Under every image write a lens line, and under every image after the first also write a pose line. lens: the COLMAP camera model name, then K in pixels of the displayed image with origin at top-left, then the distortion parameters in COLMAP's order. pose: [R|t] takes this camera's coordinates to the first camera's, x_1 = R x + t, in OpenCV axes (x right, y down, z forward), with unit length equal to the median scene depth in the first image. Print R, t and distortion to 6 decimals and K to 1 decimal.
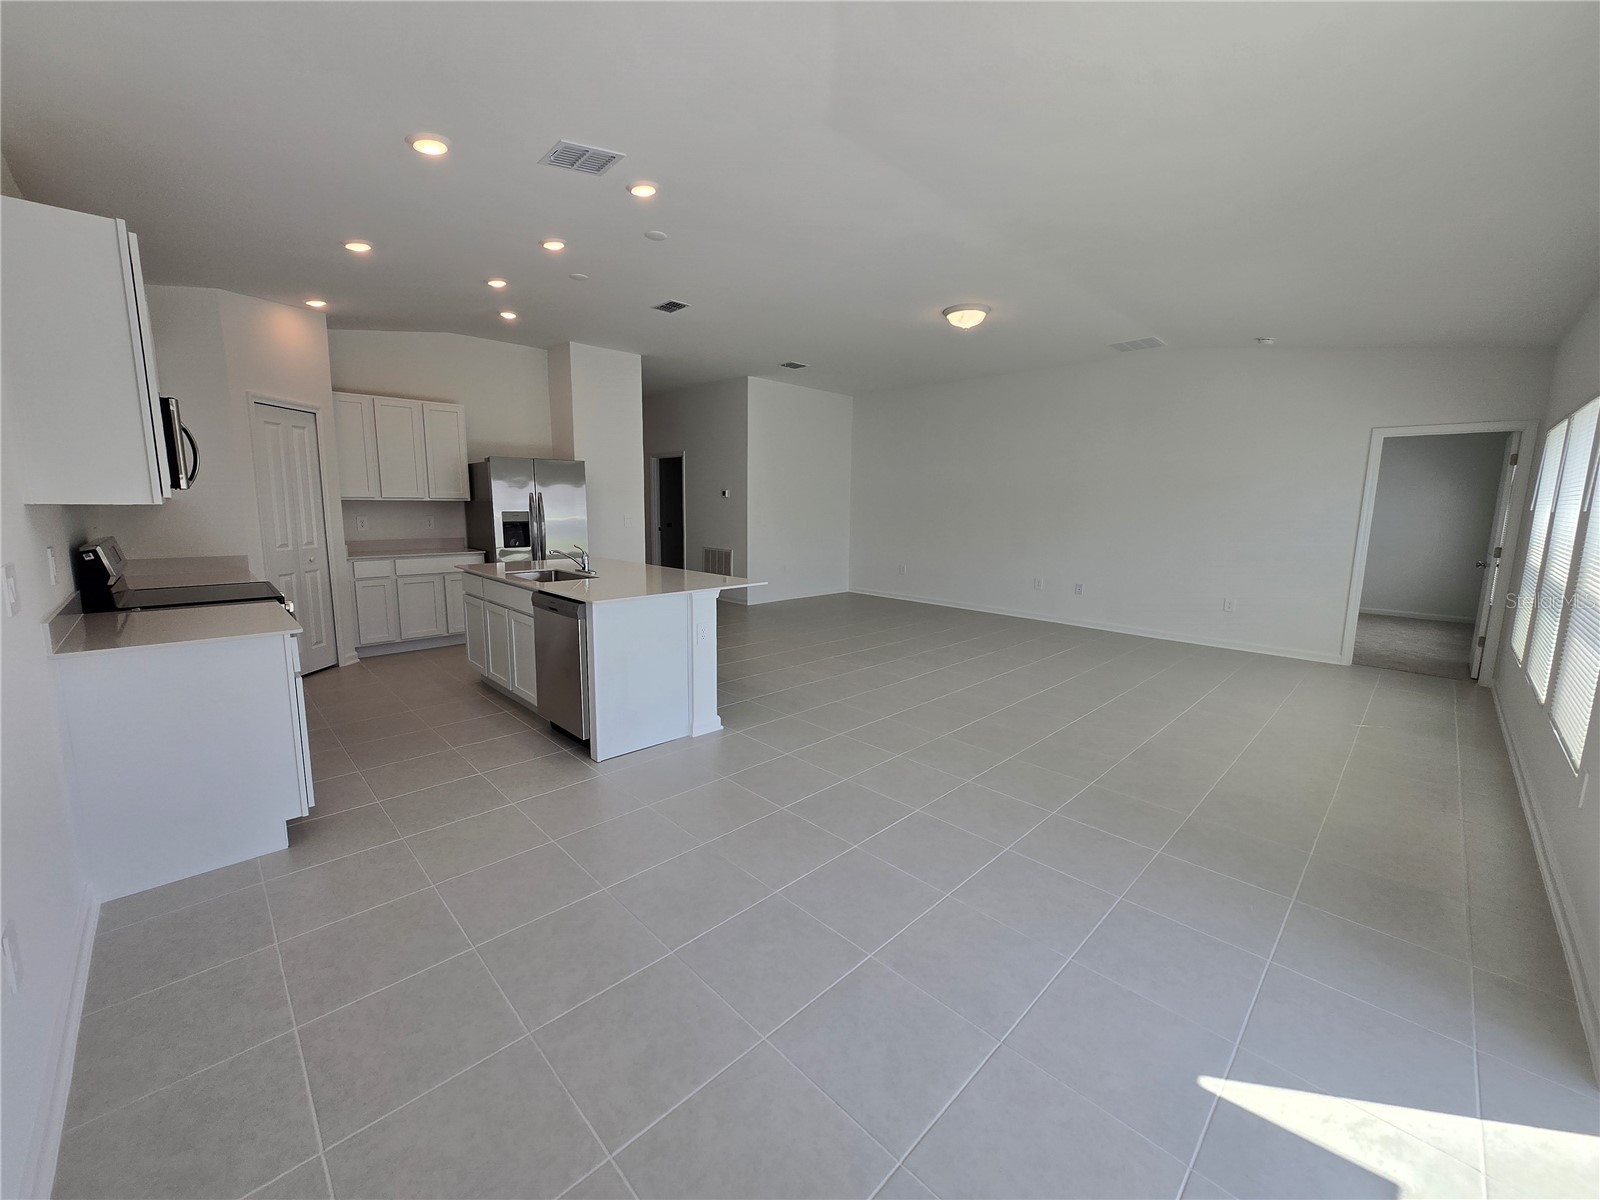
lens RADIAL K [[617.3, 0, 803.7], [0, 617.3, 587.8], [0, 0, 1]] dist [0.000473, 0.000085]
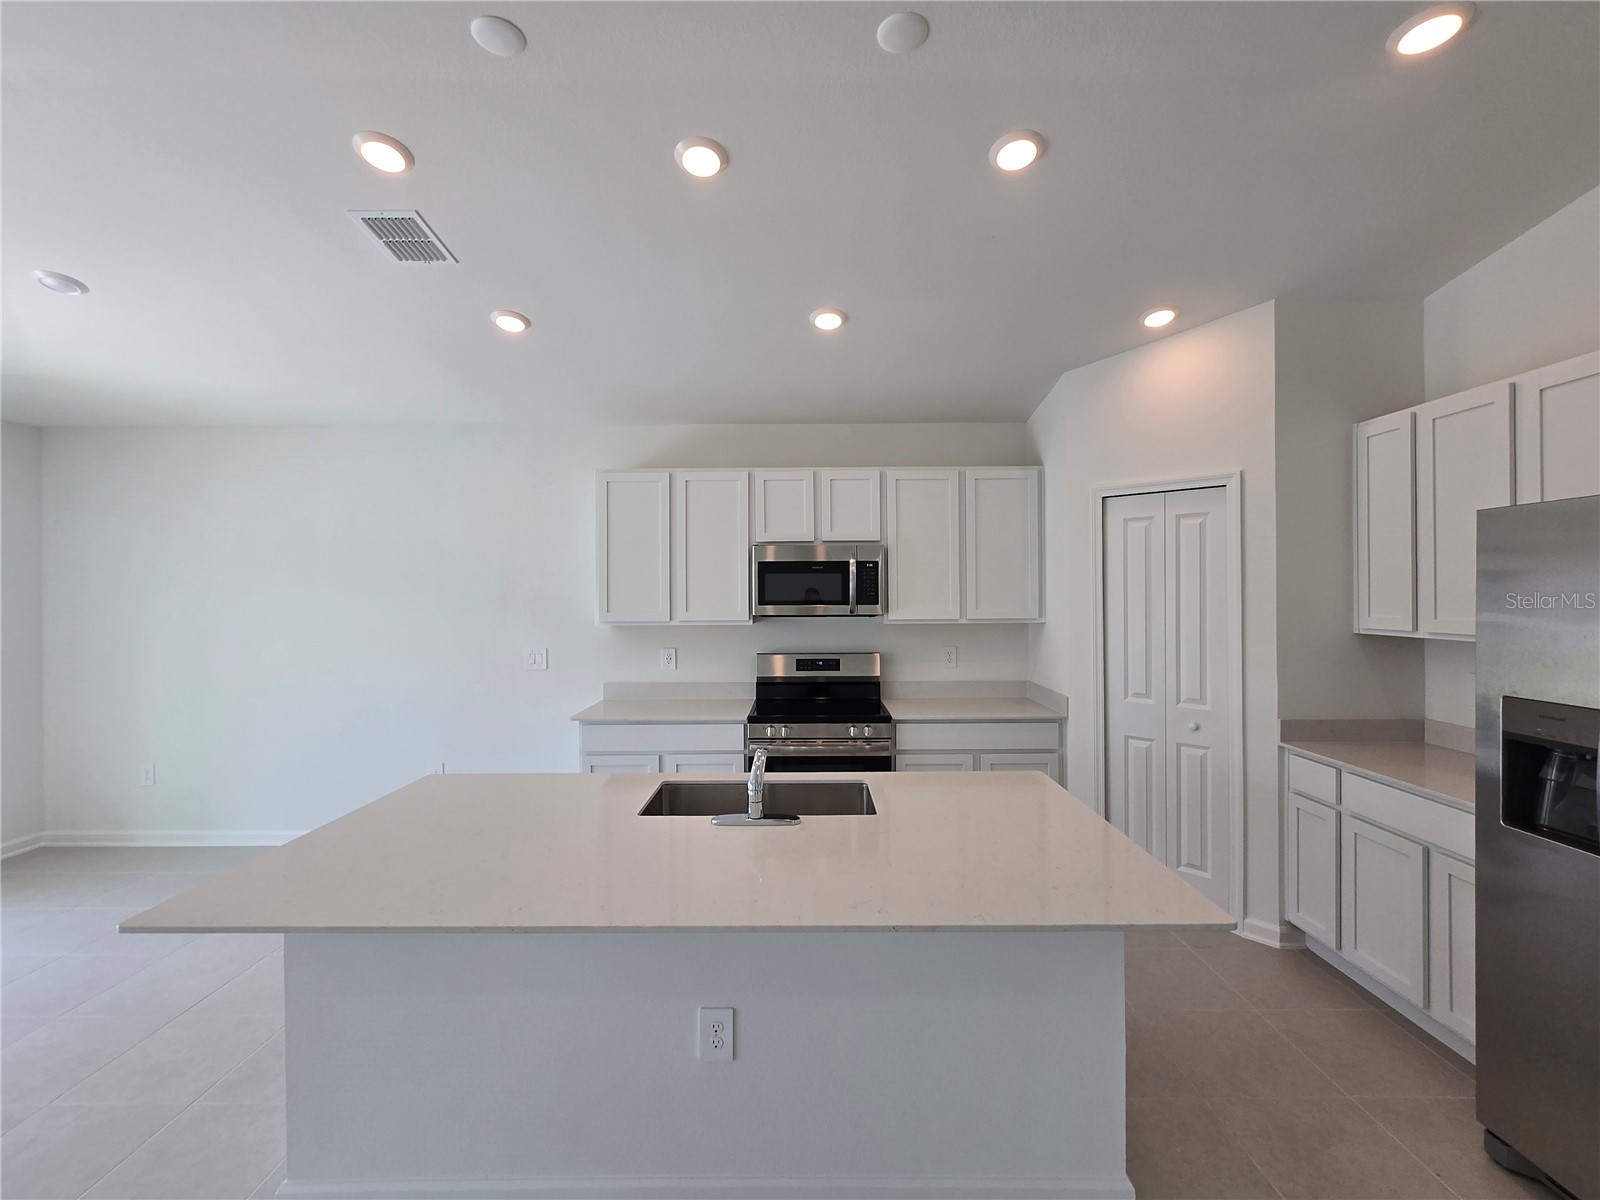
lens RADIAL K [[696.3, 0, 804.1], [0, 696.3, 592.6], [0, 0, 1]] dist [-0.000106, 0.001392]
pose [[-0.707195, -0.011856, -0.706920, -0.034681], [-0.104825, 0.990567, 0.088253, -0.169698], [0.699205, 0.136515, -0.701766, 1.026052]]
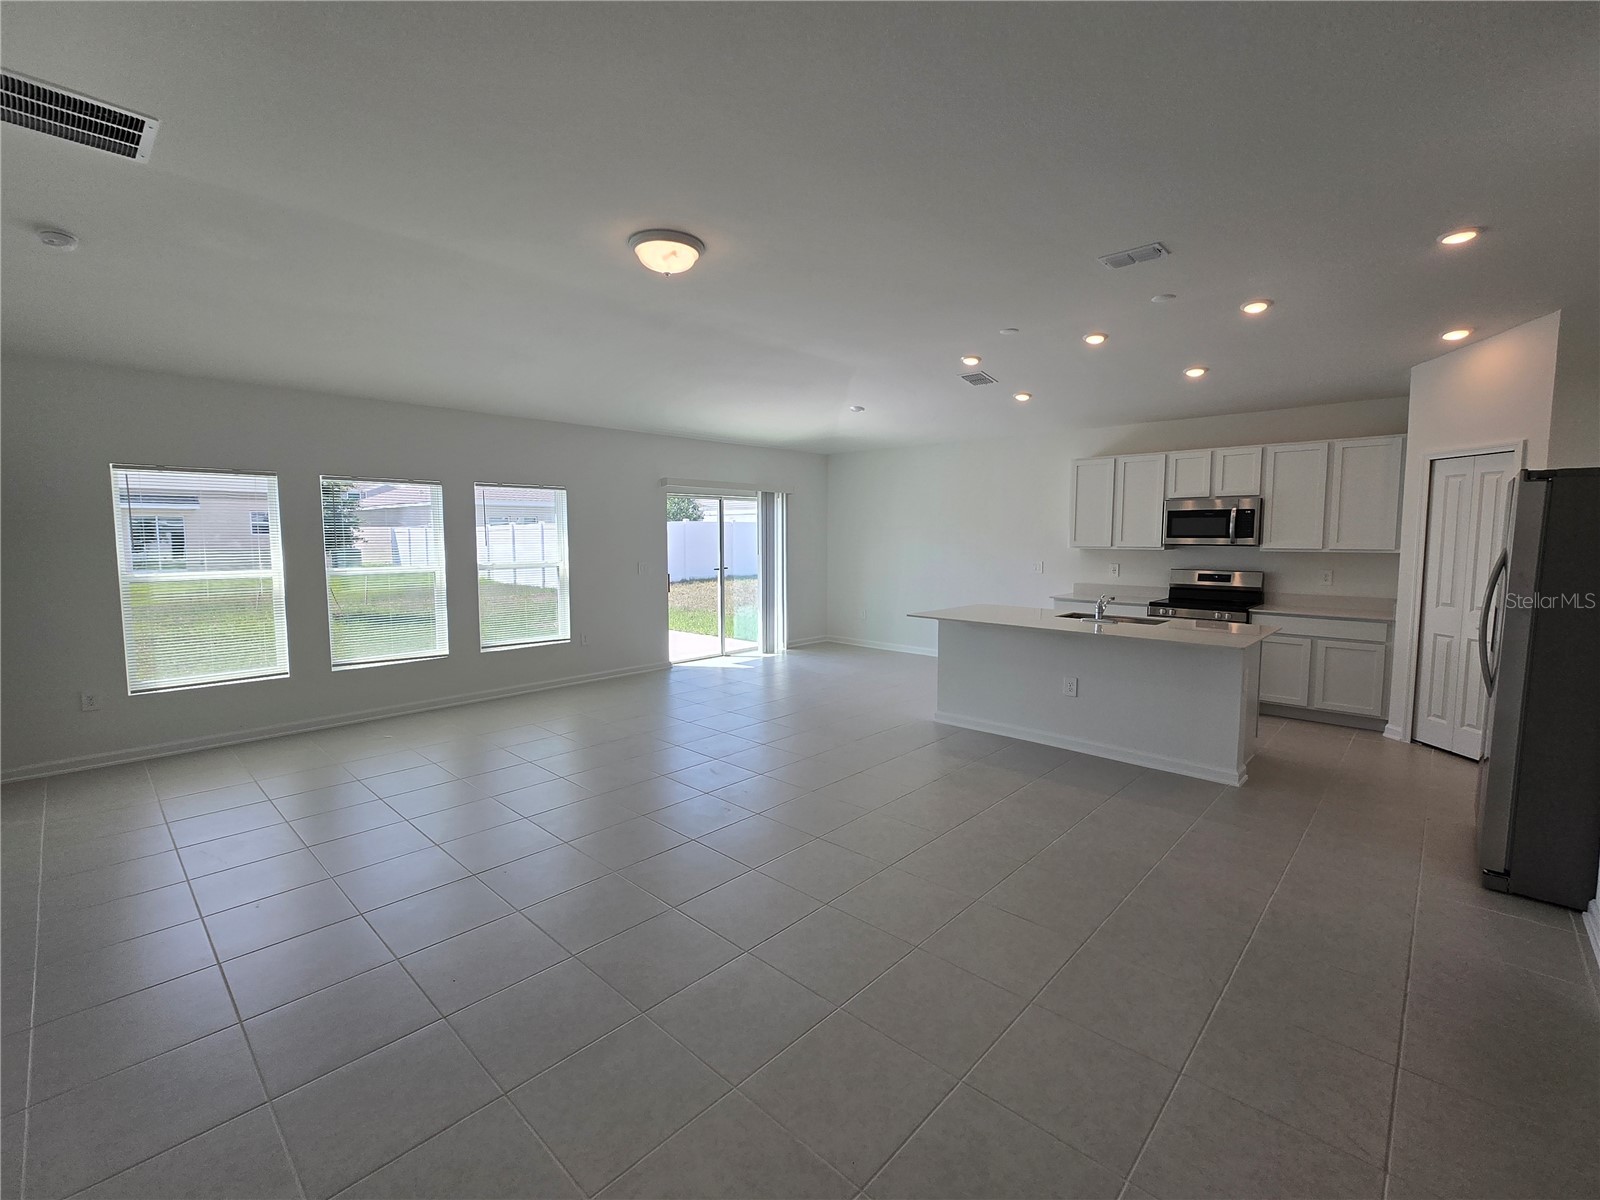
lens RADIAL K [[694.2, 0, 803.8], [0, 694.2, 593.9], [0, 0, 1]] dist [0.000160, 0.000306]
pose [[-0.999171, -0.013616, -0.038377, 0.139332], [-0.021856, 0.974514, 0.223259, -0.242333], [0.034359, 0.223913, -0.974003, 1.616447]]
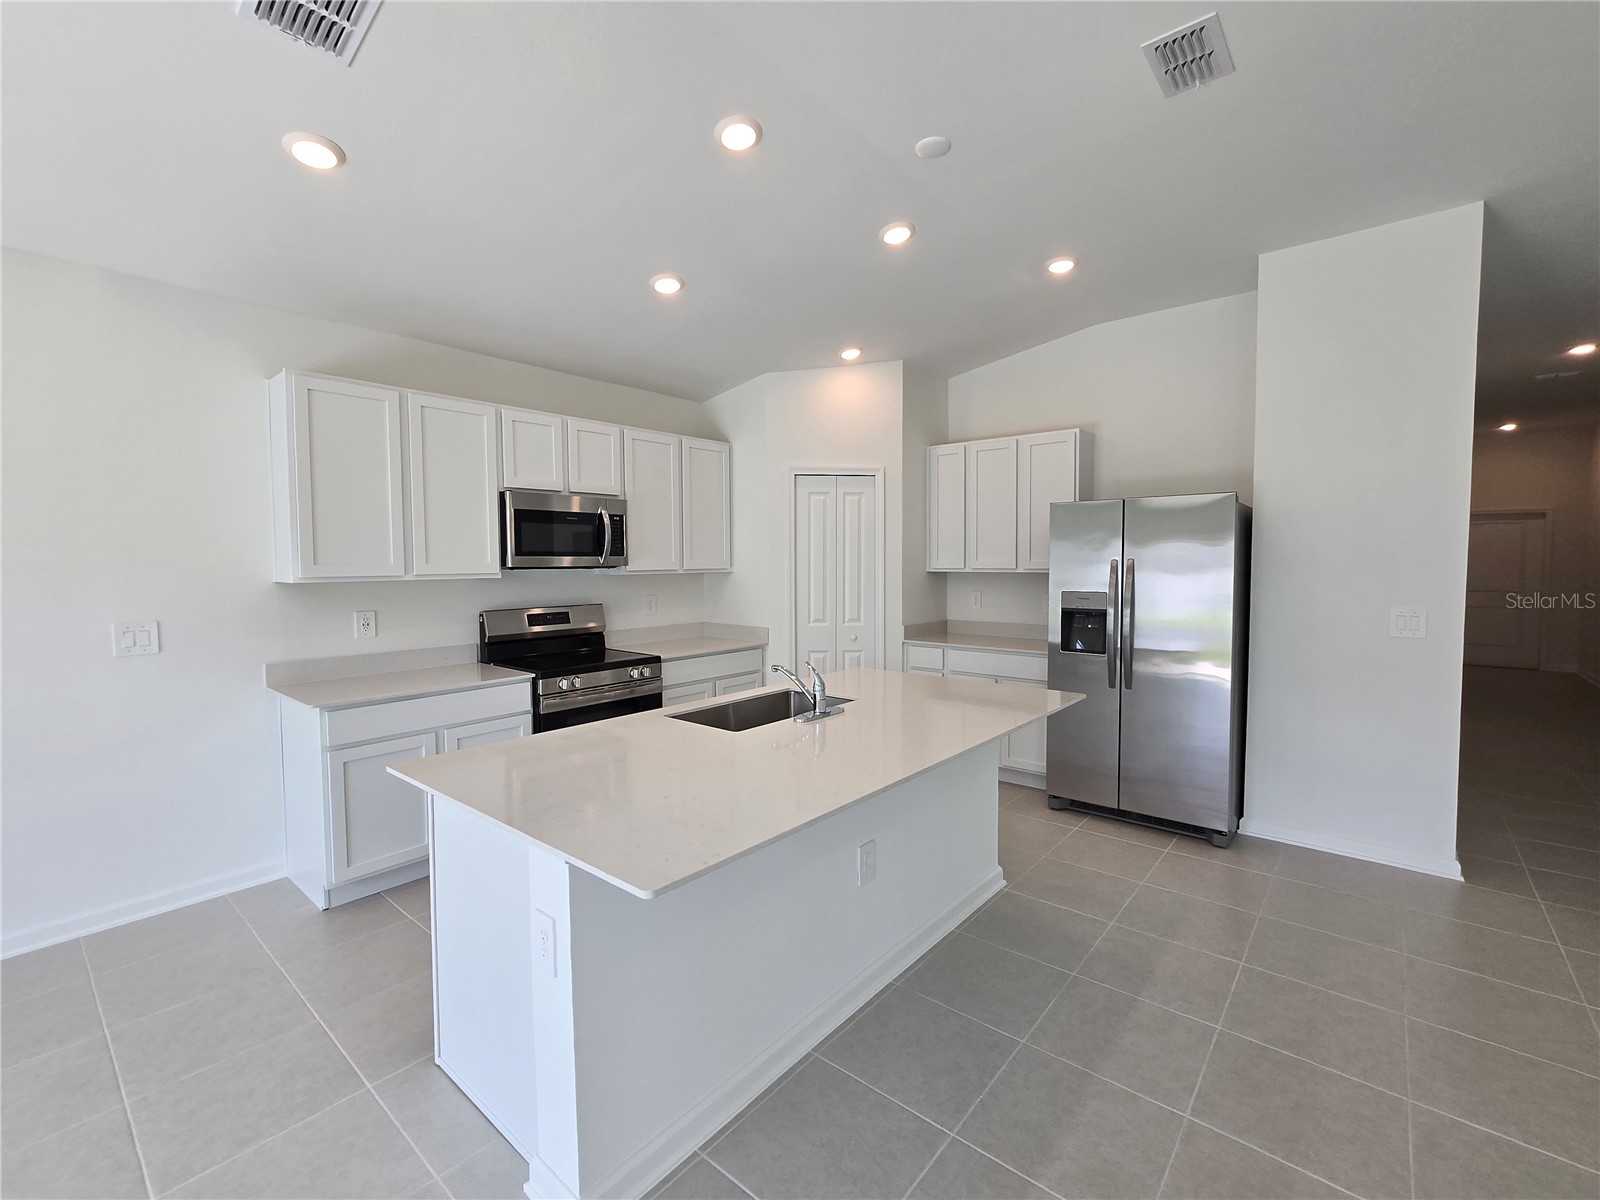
lens RADIAL K [[696.3, 0, 804.1], [0, 696.3, 592.6], [0, 0, 1]] dist [-0.000106, 0.001392]
pose [[0.089209, 0.032046, -0.995497, 0.173292], [-0.133517, 0.990846, 0.019932, -0.104786], [0.987023, 0.131137, 0.092672, 0.709669]]
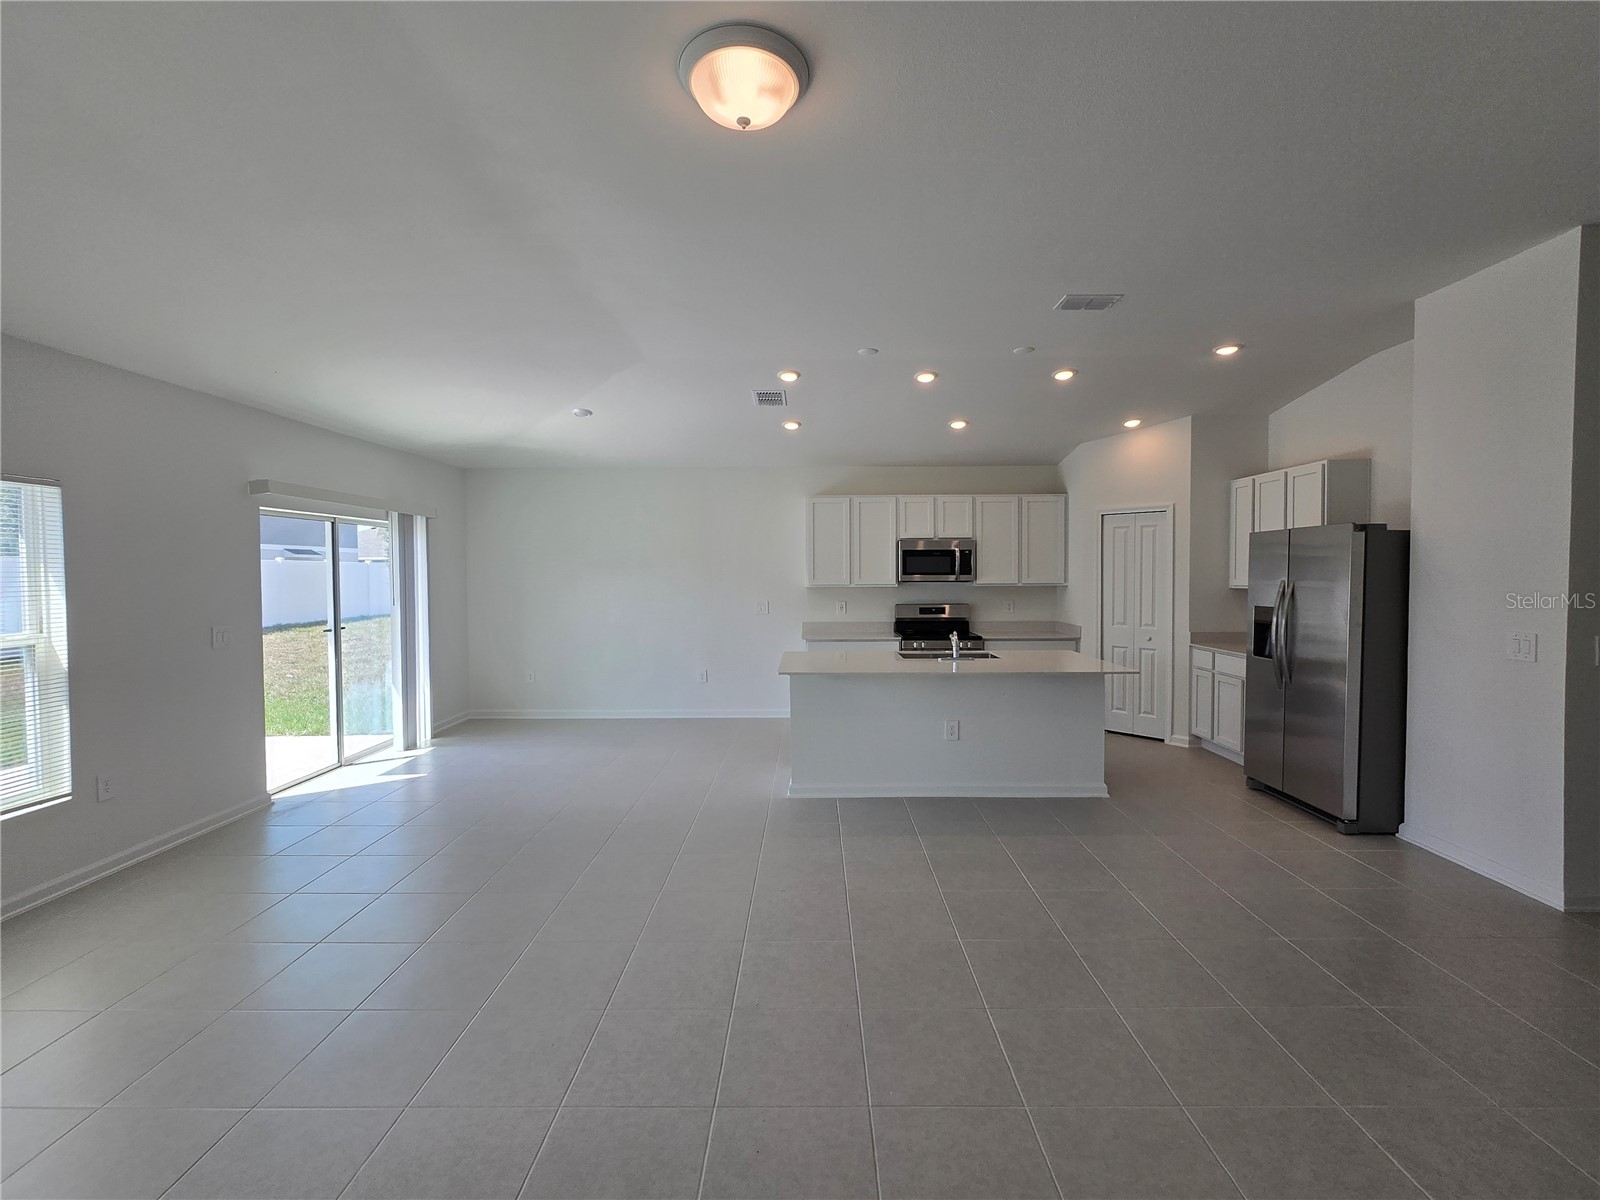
lens RADIAL K [[696.3, 0, 804.1], [0, 696.3, 592.6], [0, 0, 1]] dist [-0.000106, 0.001392]
pose [[-0.711673, 0.007934, -0.702466, 0.483619], [-0.104251, 0.987672, 0.116773, -0.184476], [0.694732, 0.156337, -0.702073, 1.244968]]
